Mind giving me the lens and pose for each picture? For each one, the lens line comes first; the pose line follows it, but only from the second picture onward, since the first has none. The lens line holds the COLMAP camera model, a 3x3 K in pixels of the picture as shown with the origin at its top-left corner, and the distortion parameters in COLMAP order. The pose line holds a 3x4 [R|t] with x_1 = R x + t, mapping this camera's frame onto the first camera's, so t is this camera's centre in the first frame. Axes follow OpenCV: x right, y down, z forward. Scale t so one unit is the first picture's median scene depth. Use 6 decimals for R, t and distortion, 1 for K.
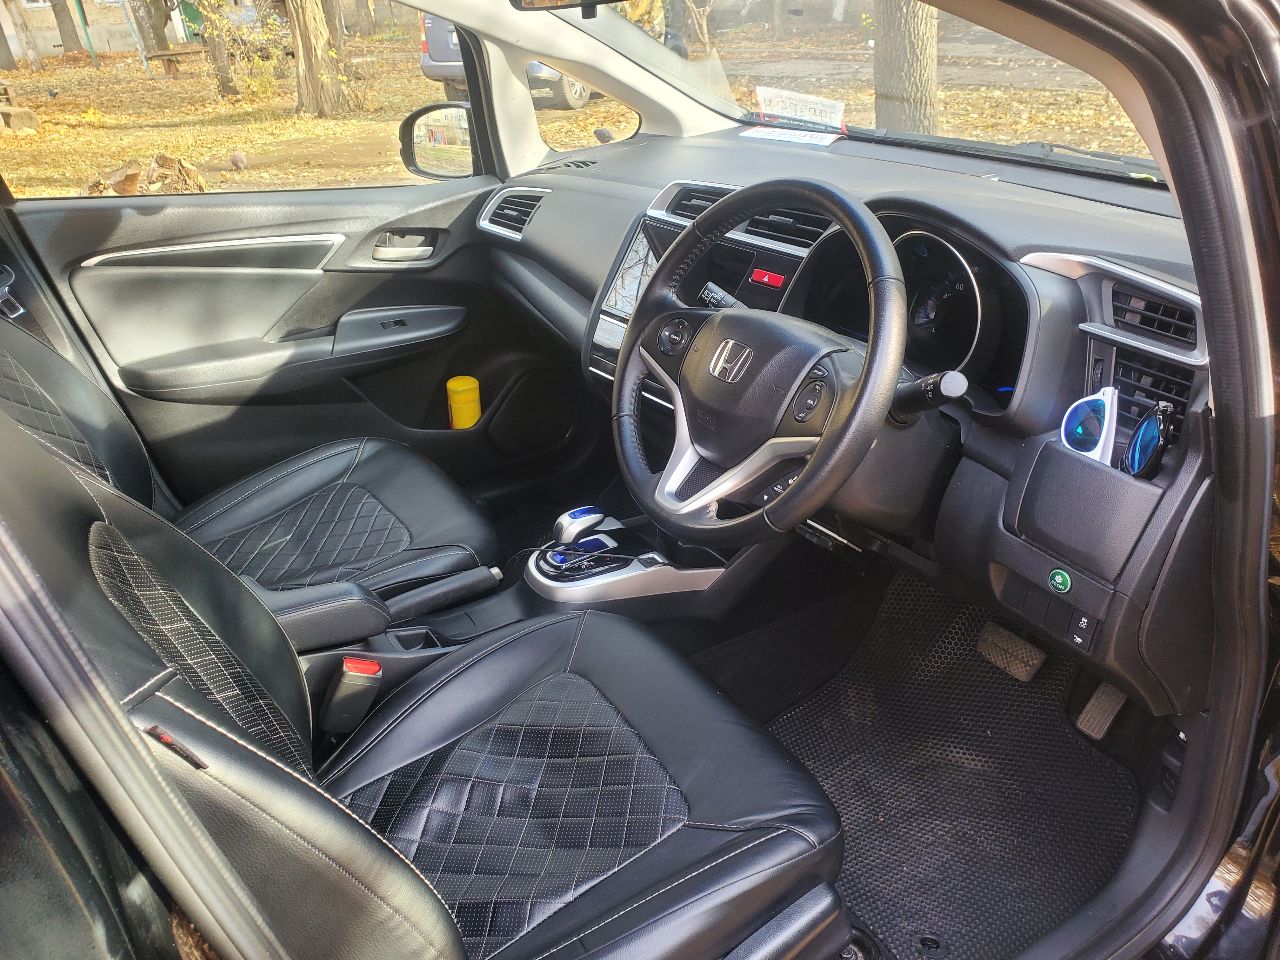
lens RADIAL K [[974.6, 0, 654.0], [0, 974.6, 481.2], [0, 0, 1]] dist [-0.009112, 0.047222]
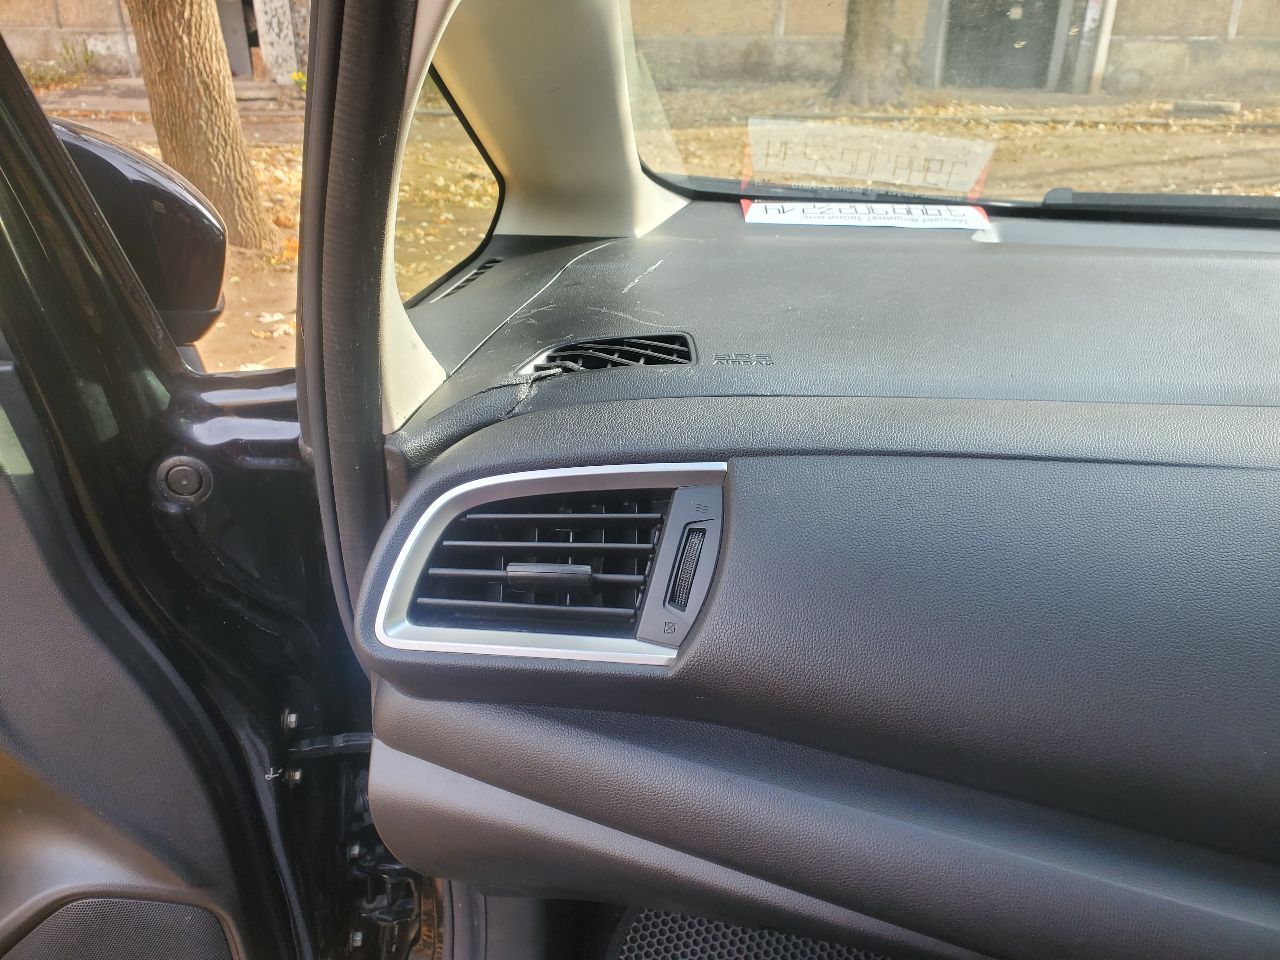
lens RADIAL K [[995.6, 0, 641.7], [0, 995.6, 460.2], [0, 0, 1]] dist [0.006037, 0.004997]
pose [[0.691150, -0.227944, 0.685823, -0.298057], [0.280063, 0.959284, 0.036594, -0.300188], [-0.666240, 0.166781, 0.726848, 0.767334]]
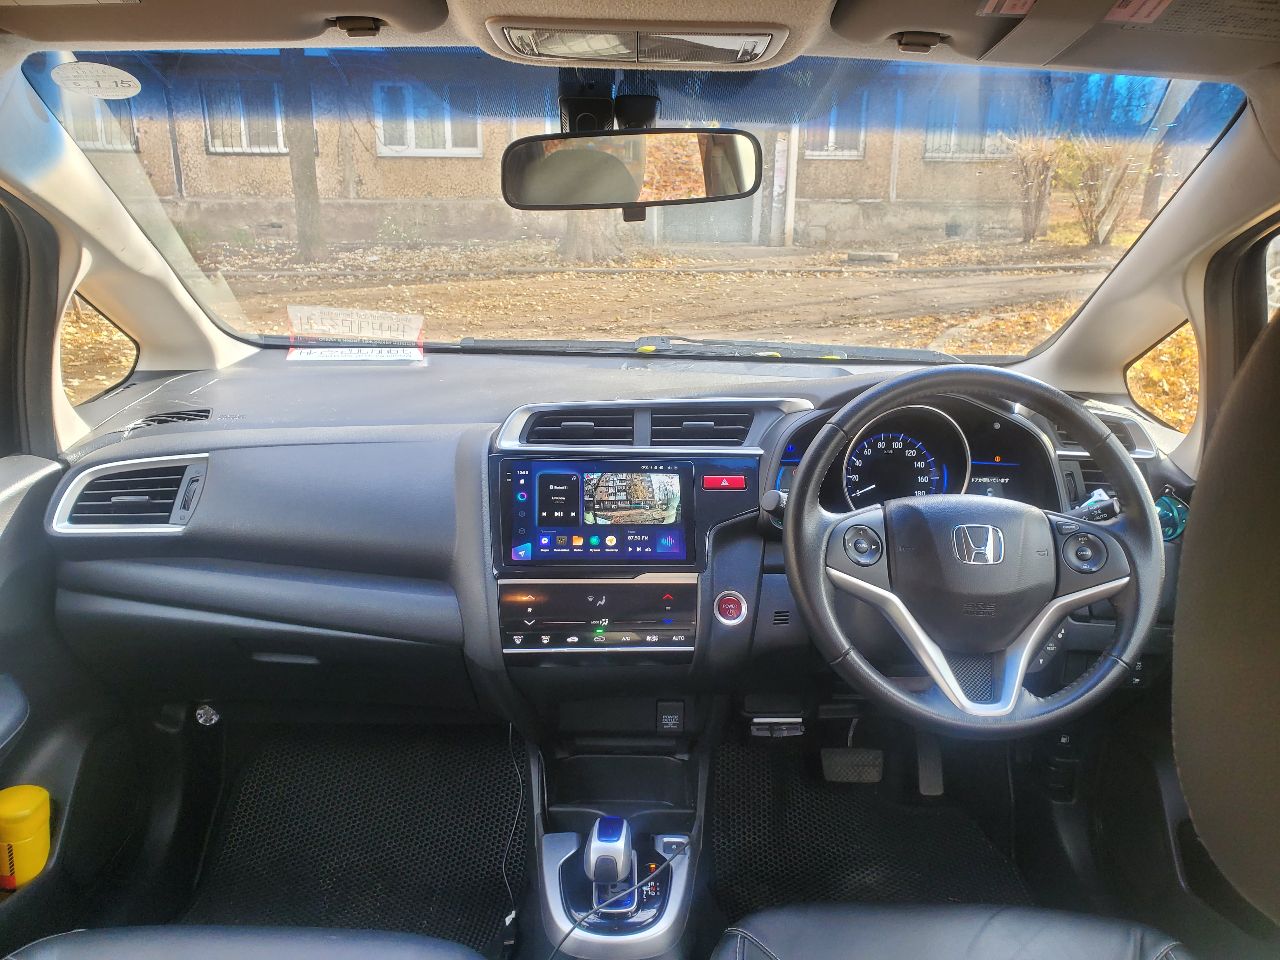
lens RADIAL K [[996.3, 0, 643.1], [0, 996.3, 473.1], [0, 0, 1]] dist [-0.007310, -0.007319]
pose [[0.509015, -0.178265, 0.842096, -0.510515], [0.354388, 0.934956, -0.016292, -0.157557], [-0.784419, 0.306722, 0.539082, 0.368729]]
